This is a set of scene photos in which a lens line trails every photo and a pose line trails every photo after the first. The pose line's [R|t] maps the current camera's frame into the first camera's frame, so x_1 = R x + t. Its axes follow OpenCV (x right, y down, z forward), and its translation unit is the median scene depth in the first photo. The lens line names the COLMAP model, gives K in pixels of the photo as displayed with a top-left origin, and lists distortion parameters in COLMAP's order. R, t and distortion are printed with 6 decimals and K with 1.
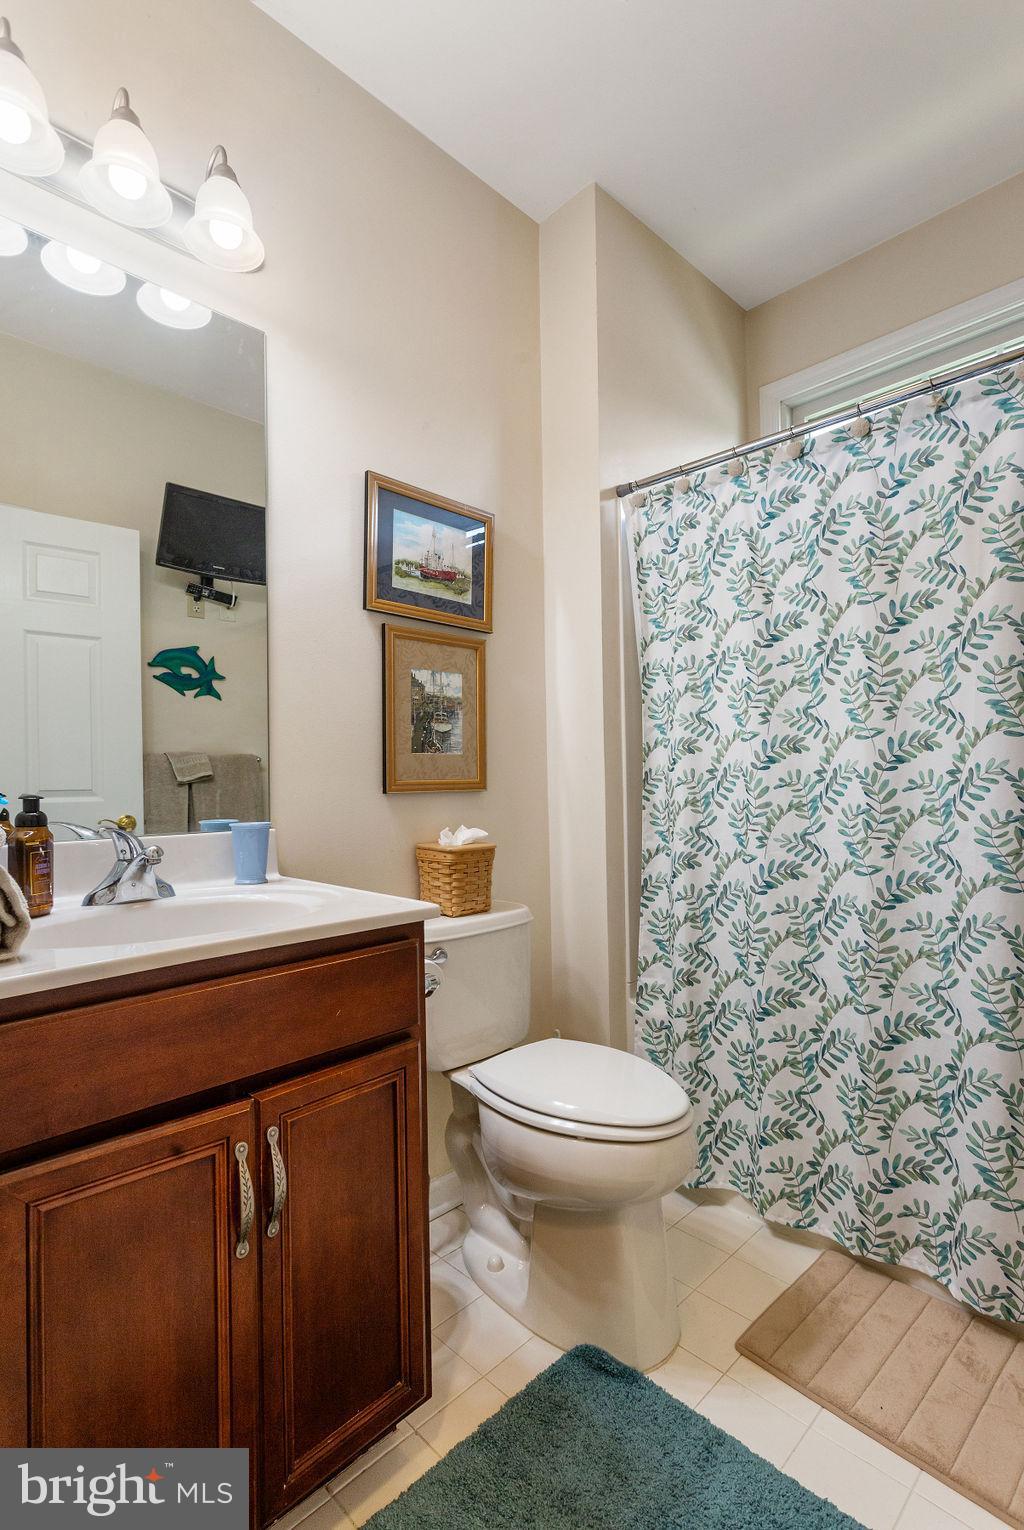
lens RADIAL K [[732.6, 0, 504.8], [0, 732.6, 766.7], [0, 0, 1]] dist [-0.001692, 0.002346]
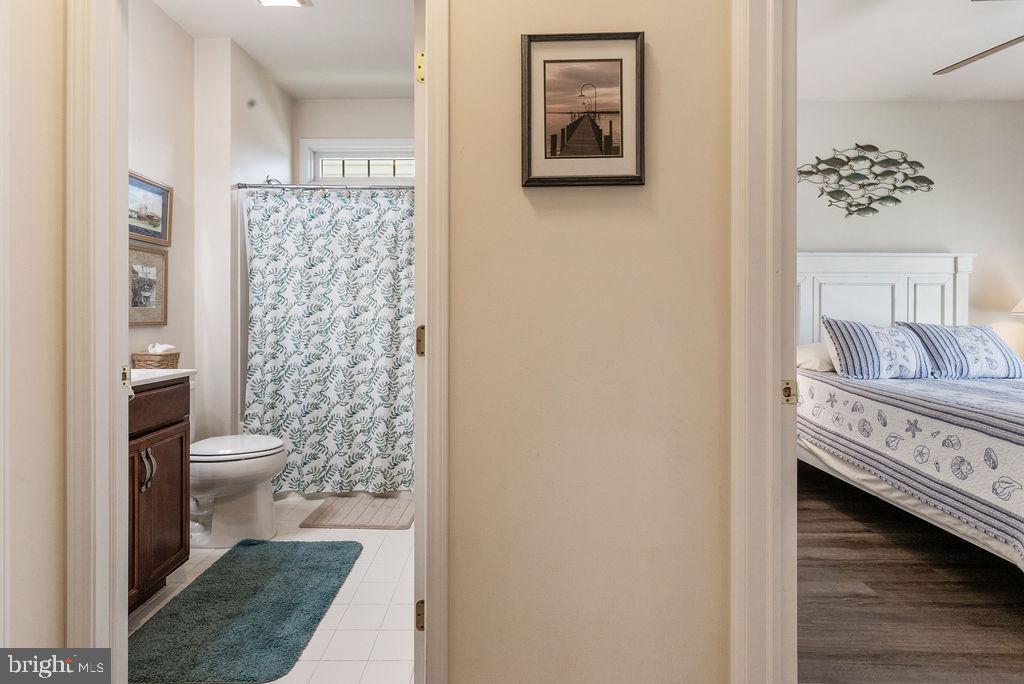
lens RADIAL K [[490.3, 0, 501.7], [0, 490.3, 313.9], [0, 0, 1]] dist [-0.001692, 0.002346]
pose [[0.701789, 0.015996, 0.712205, -0.367593], [-0.021336, 0.999771, -0.001431, -0.019522], [-0.712065, -0.014192, 0.701970, -0.640152]]
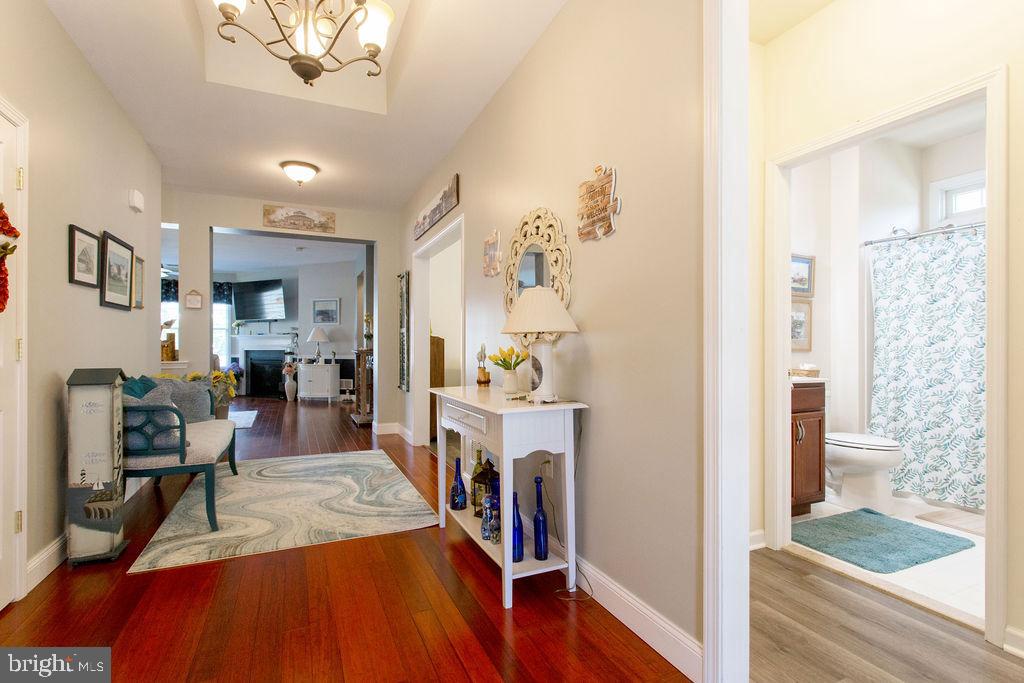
lens RADIAL K [[490.3, 0, 515.3], [0, 490.3, 344.3], [0, 0, 1]] dist [-0.001692, 0.002346]
pose [[0.939042, 0.017717, -0.343346, -0.505260], [-0.012813, 0.999781, 0.016547, -0.015852], [0.343564, -0.011139, 0.939063, -1.352401]]
